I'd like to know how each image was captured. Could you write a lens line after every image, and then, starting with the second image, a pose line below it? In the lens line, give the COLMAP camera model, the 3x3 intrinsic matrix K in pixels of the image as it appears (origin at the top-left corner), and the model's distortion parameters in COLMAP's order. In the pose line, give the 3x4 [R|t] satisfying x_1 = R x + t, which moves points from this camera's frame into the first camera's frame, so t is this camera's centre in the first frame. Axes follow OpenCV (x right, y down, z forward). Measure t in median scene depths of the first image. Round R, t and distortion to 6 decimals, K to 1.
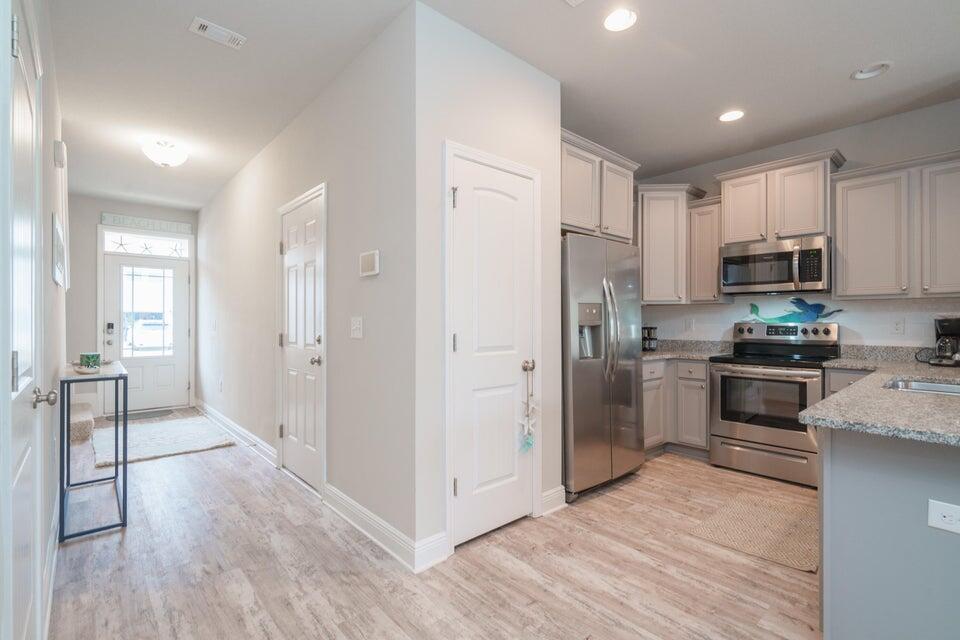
lens RADIAL K [[436.8, 0, 481.3], [0, 436.8, 323.0], [0, 0, 1]] dist [0.000070, 0.000005]
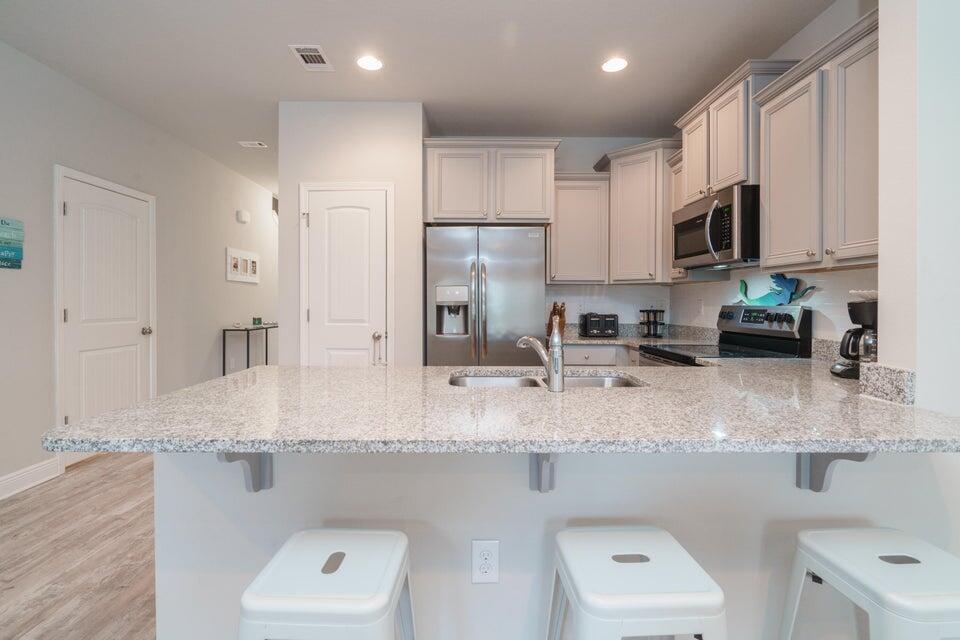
lens RADIAL K [[438.7, 0, 482.3], [0, 438.7, 305.6], [0, 0, 1]] dist [0.000212, 0.000528]
pose [[0.753610, 0.007823, -0.657276, 0.926113], [-0.008289, 0.999963, 0.002398, 0.002290], [0.657270, 0.003641, 0.753646, 0.167249]]
